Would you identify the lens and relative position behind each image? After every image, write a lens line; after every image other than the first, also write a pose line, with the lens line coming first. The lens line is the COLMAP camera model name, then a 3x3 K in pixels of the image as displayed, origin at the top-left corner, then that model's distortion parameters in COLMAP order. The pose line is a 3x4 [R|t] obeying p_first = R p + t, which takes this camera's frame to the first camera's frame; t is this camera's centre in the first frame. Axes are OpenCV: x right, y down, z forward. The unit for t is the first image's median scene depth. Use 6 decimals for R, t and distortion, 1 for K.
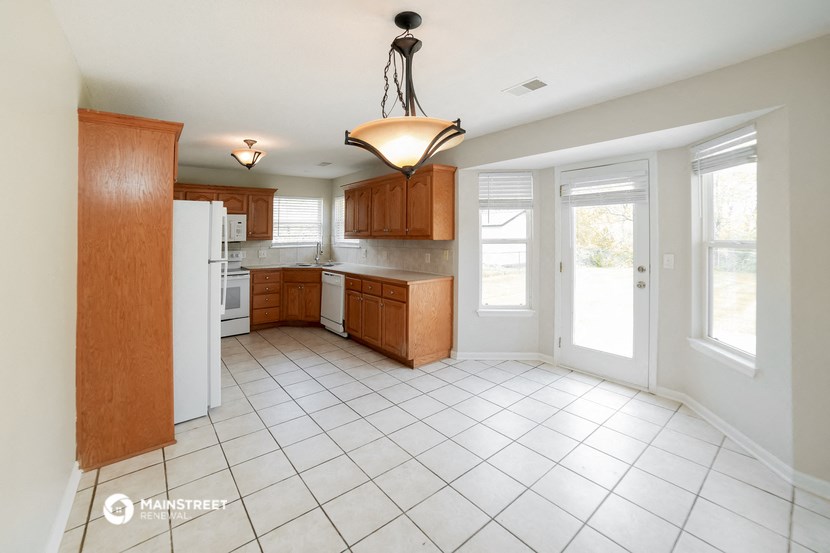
lens RADIAL K [[348.6, 0, 416.5], [0, 348.6, 232.9], [0, 0, 1]] dist [-0.000879, -0.000066]
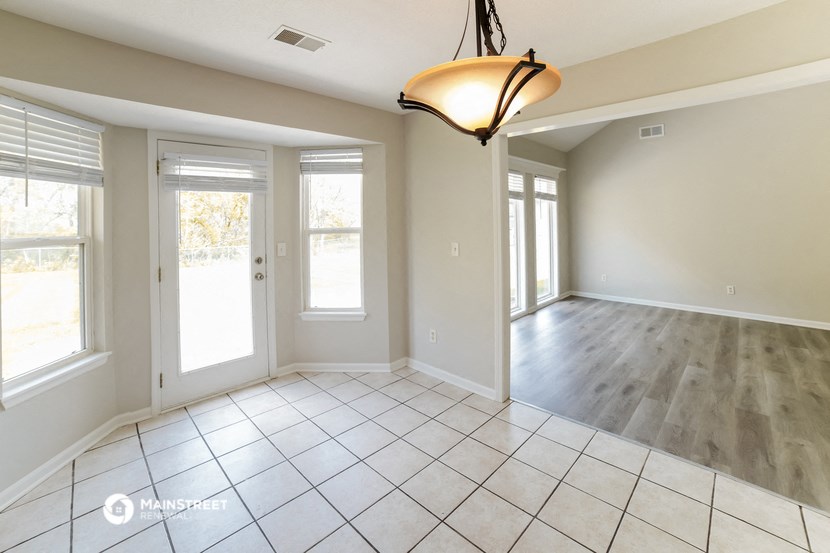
lens RADIAL K [[362.5, 0, 414.4], [0, 362.5, 223.7], [0, 0, 1]] dist [-0.001314, 0.000092]
pose [[-0.046484, -0.003991, 0.998911, -0.399462], [0.016042, 0.999860, 0.004741, 0.002073], [-0.998790, 0.016245, -0.046413, 0.598929]]
